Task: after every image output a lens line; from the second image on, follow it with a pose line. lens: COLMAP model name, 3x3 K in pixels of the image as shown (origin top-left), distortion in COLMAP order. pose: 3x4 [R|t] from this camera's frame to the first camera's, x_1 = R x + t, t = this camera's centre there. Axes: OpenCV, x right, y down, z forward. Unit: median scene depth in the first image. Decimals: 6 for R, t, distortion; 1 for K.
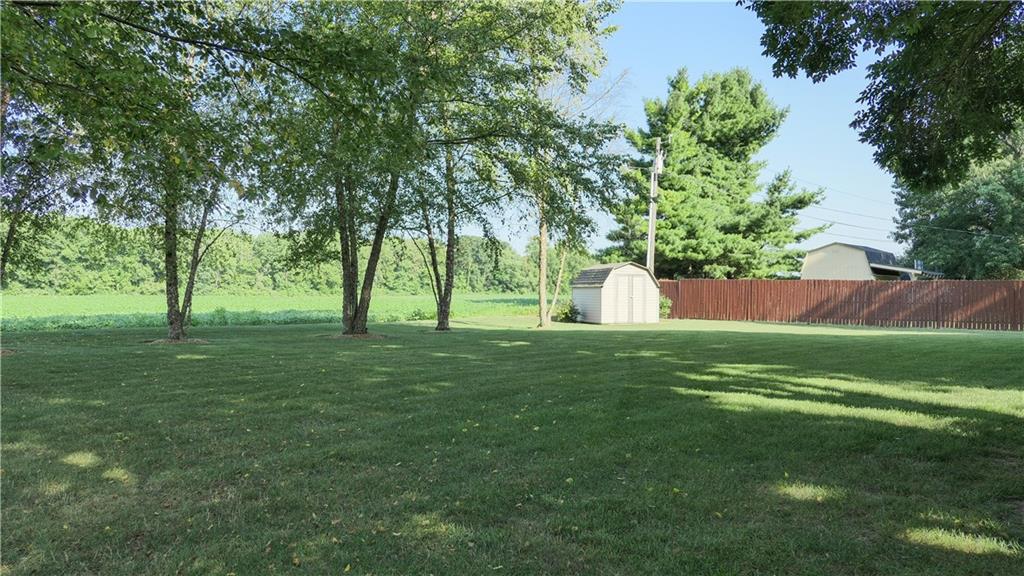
lens RADIAL K [[765.4, 0, 512.0], [0, 765.4, 288.0], [0, 0, 1]] dist [-0.002876, -0.000027]
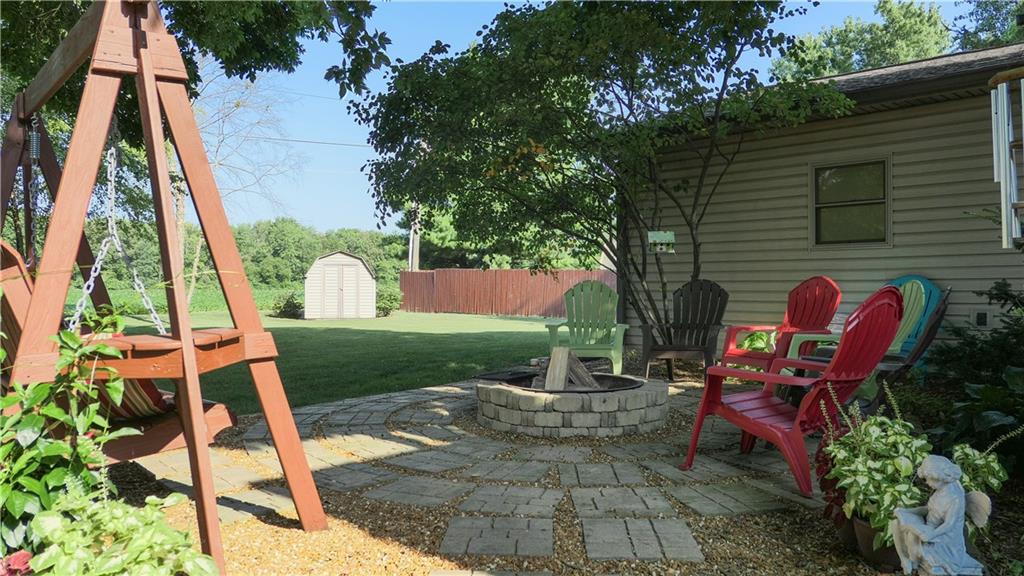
lens RADIAL K [[765.4, 0, 512.0], [0, 765.4, 288.0], [0, 0, 1]] dist [-0.002876, -0.000027]
pose [[0.999658, -0.002031, 0.026056, 0.247954], [0.001806, 0.999961, 0.008659, 0.002372], [-0.026072, -0.008609, 0.999623, 0.077085]]
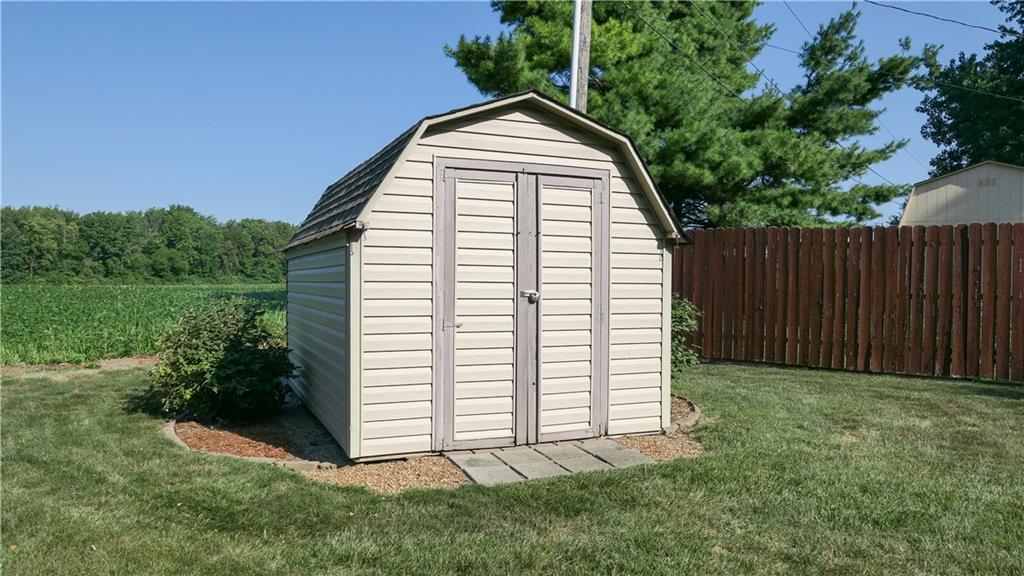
lens RADIAL K [[741.3, 0, 512.0], [0, 741.3, 288.0], [0, 0, 1]] dist [0.001941, -0.002246]
pose [[0.987491, -0.001887, 0.157667, 0.093129], [-0.000654, 0.999871, 0.016063, 0.005553], [-0.157677, -0.015966, 0.987362, 0.620790]]
